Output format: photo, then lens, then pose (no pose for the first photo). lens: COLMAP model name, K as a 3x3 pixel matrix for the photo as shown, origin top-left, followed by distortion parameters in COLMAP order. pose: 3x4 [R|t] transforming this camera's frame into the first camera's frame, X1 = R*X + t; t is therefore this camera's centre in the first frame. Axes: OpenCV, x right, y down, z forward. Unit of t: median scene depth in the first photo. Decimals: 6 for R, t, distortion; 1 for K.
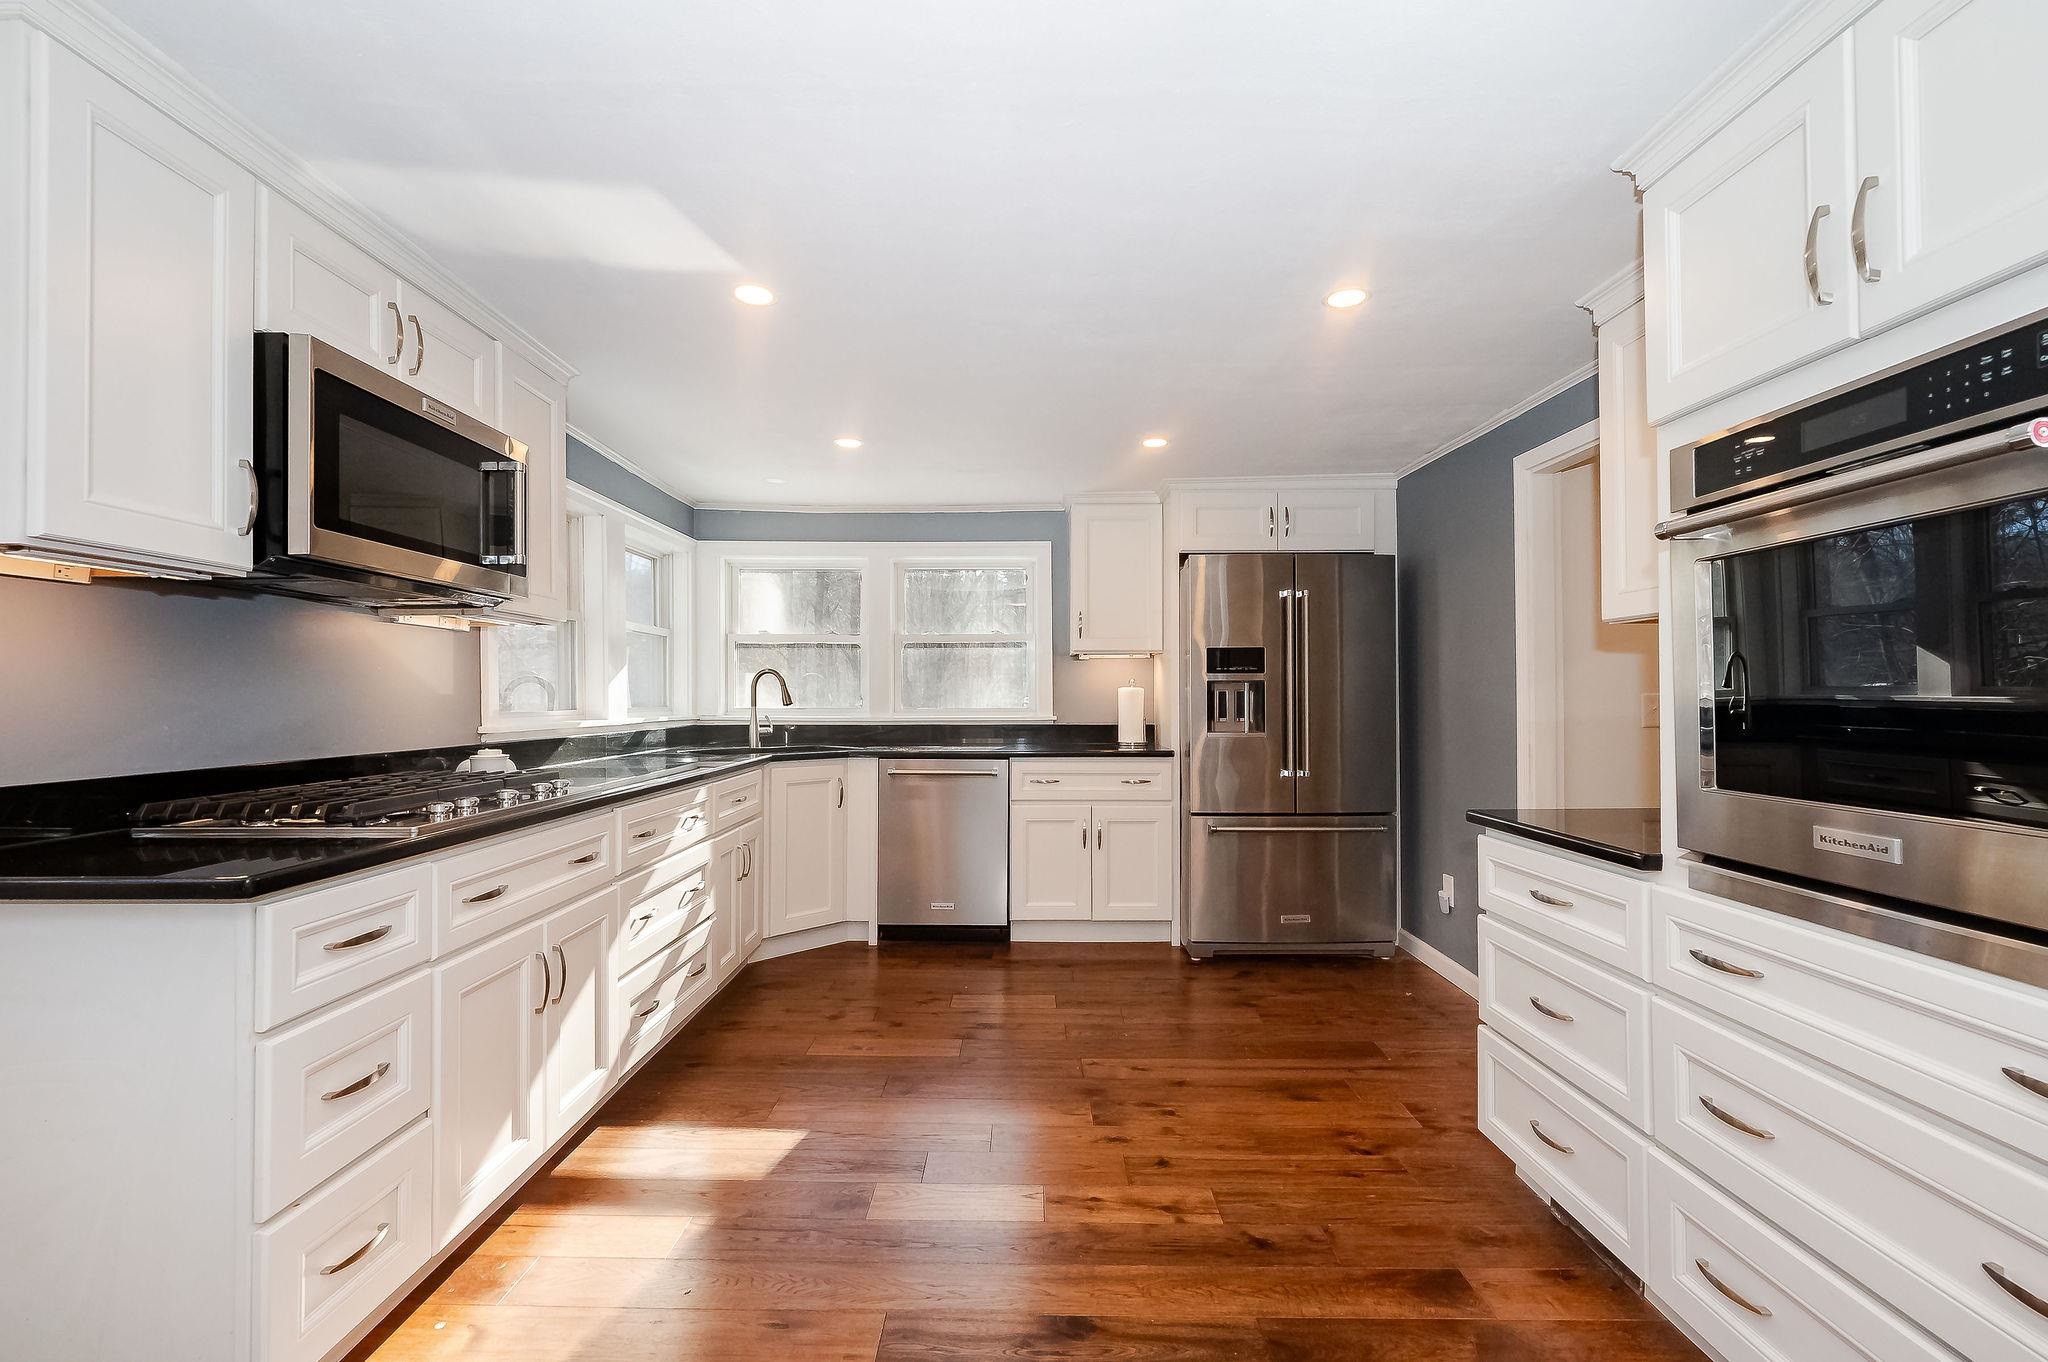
lens RADIAL K [[911.3, 0, 1012.2], [0, 911.3, 689.1], [0, 0, 1]] dist [-0.000986, -0.000214]
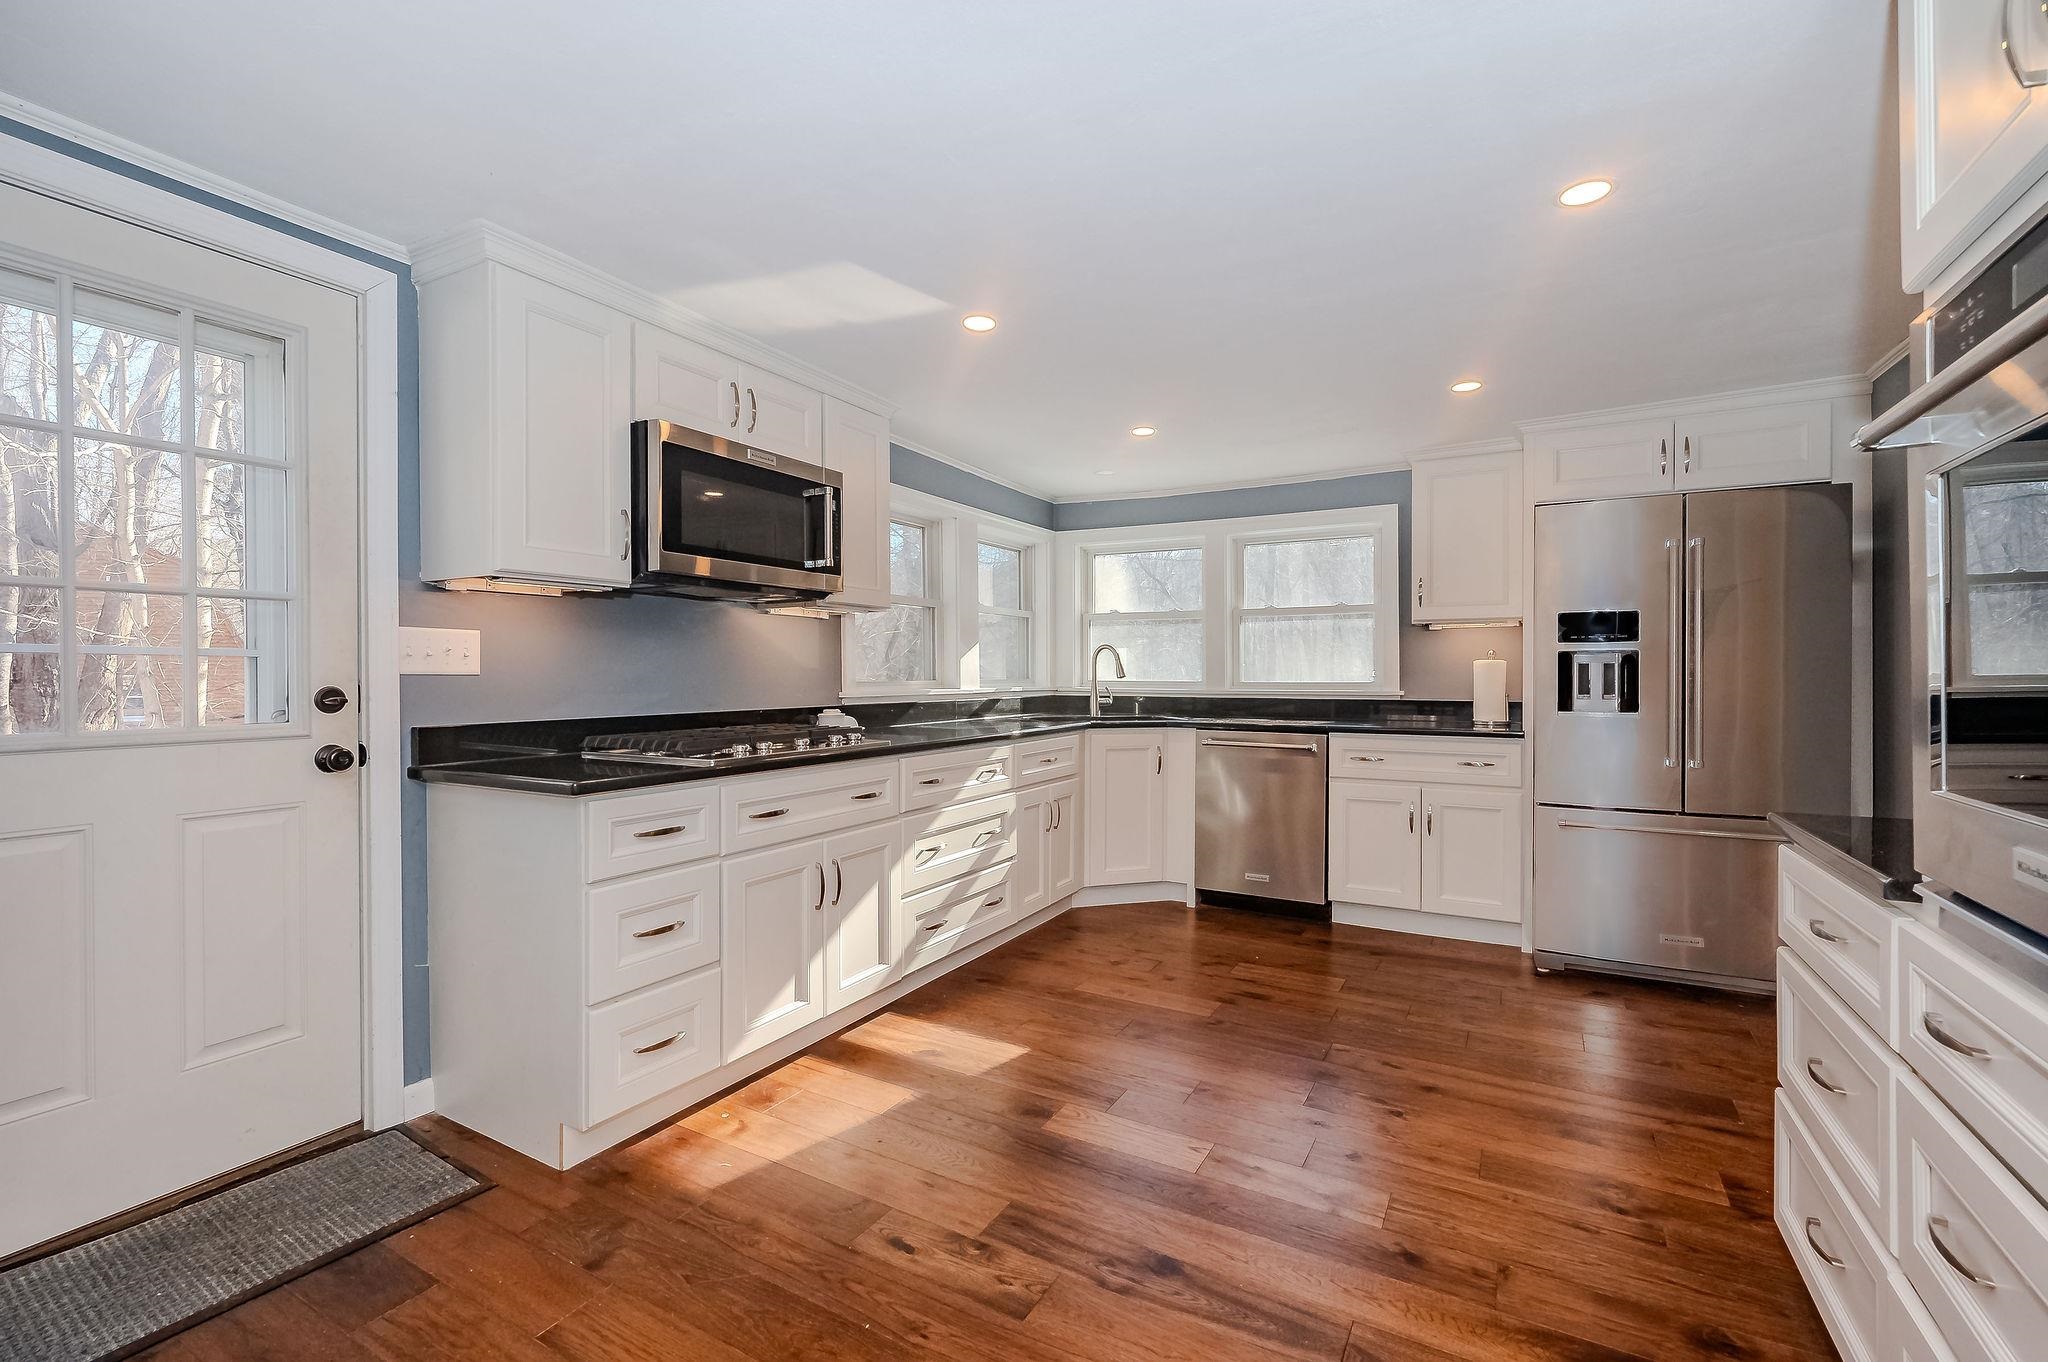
lens RADIAL K [[890.7, 0, 1013.8], [0, 890.7, 676.9], [0, 0, 1]] dist [0.000053, -0.000049]
pose [[0.873509, 0.003262, -0.486797, 0.250726], [0.003372, 0.999913, 0.012751, 0.004220], [0.486796, -0.012780, 0.873422, 0.015684]]
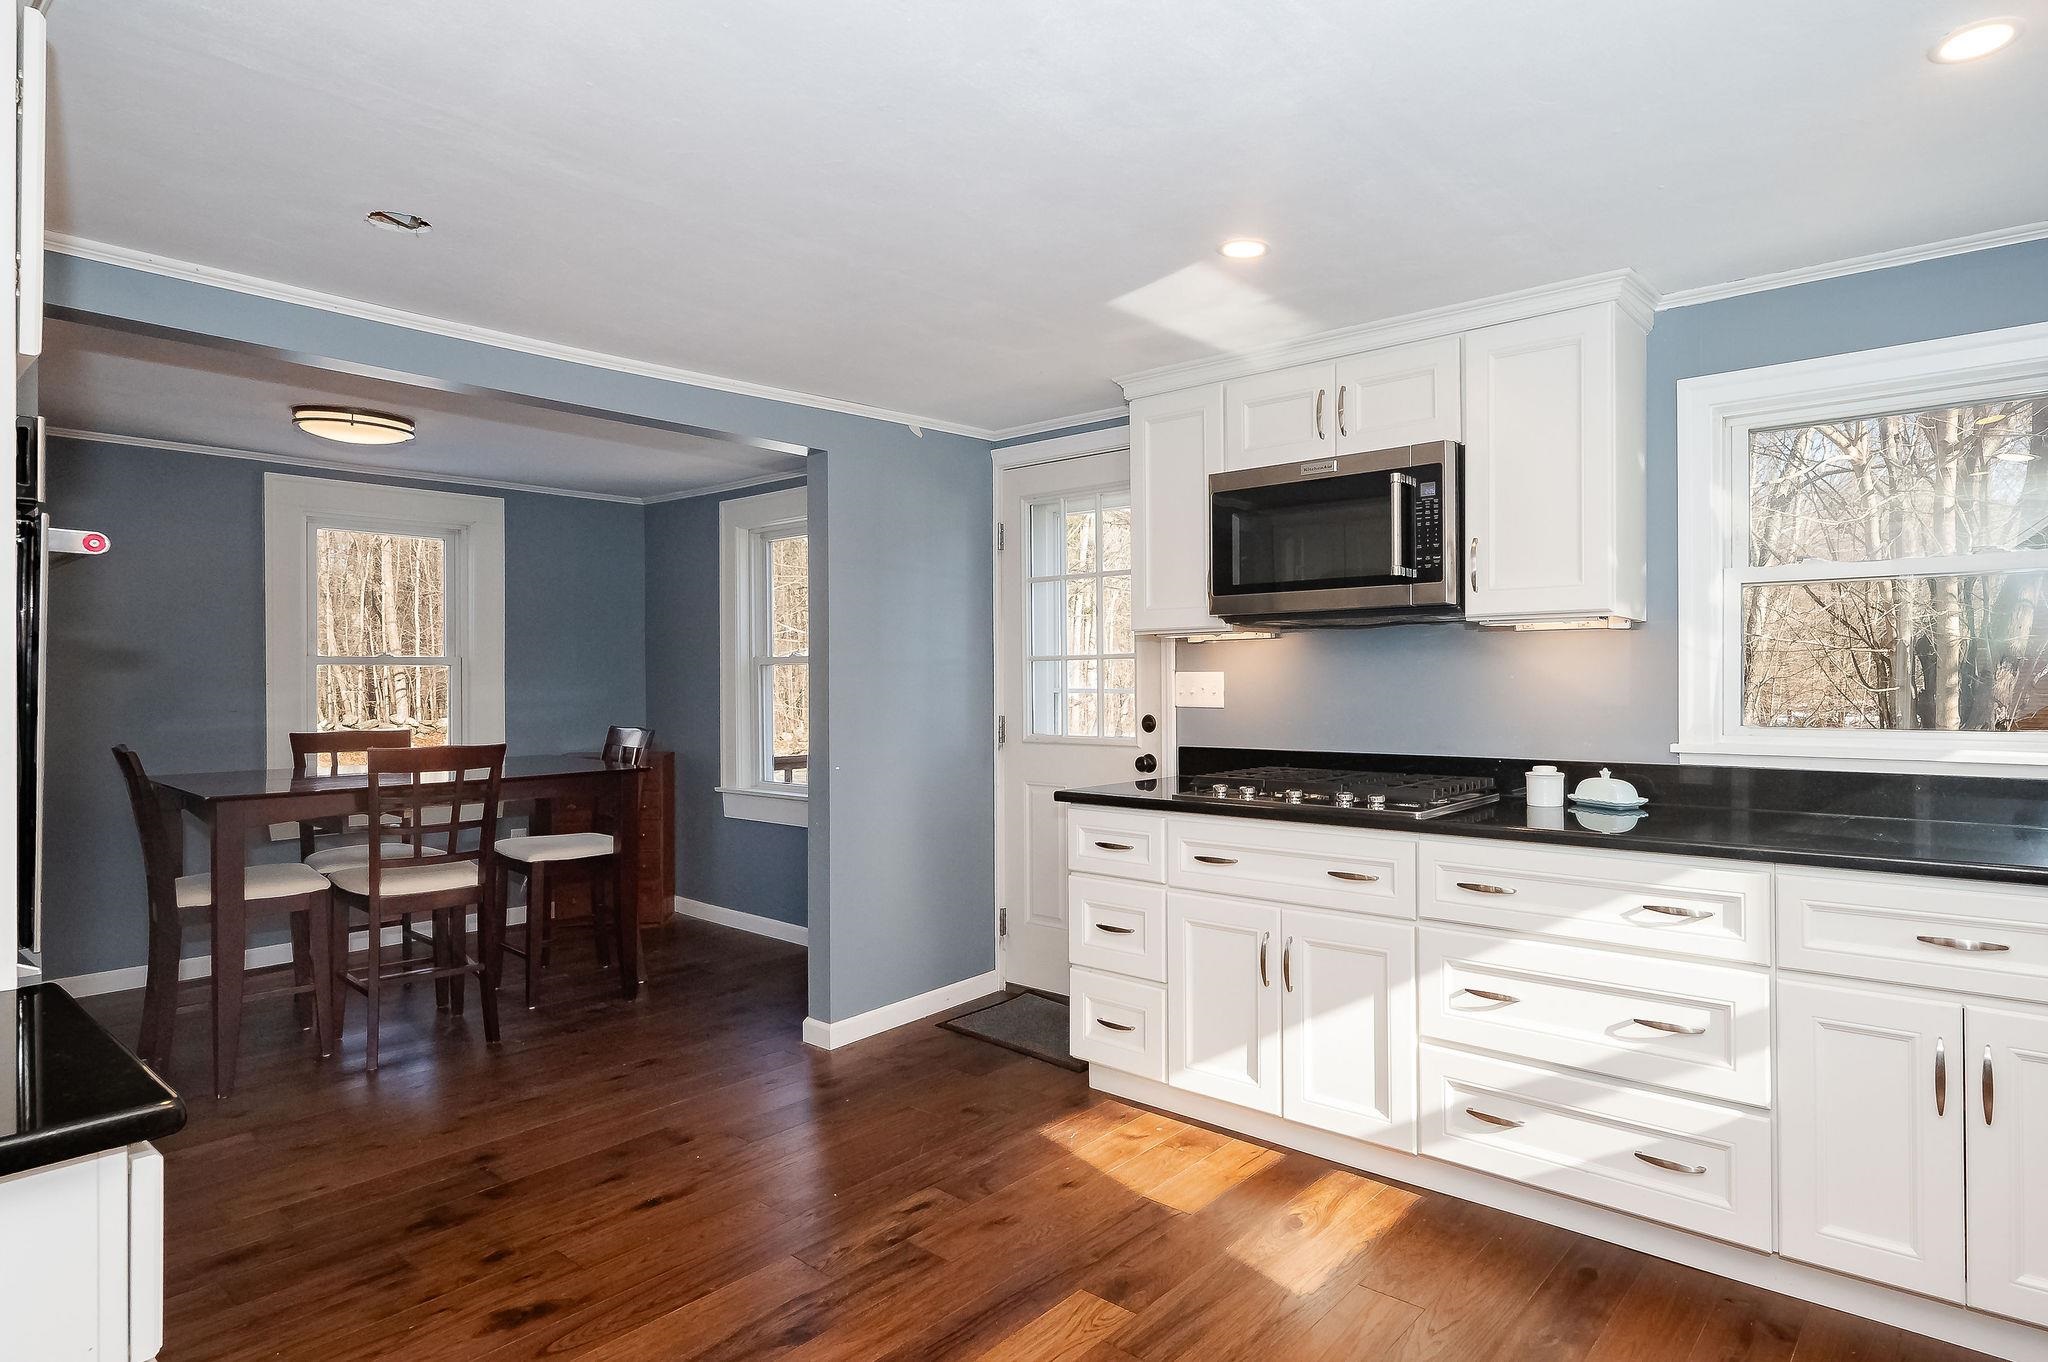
lens RADIAL K [[1153.8, 0, 1155.9], [0, 1153.8, 677.4], [0, 0, 1]] dist [0.002892, 0.000272]
pose [[-0.622192, 0.004843, -0.782850, 0.503130], [0.015906, 0.999853, -0.006457, -0.017637], [0.782703, -0.016469, -0.622178, 1.287654]]
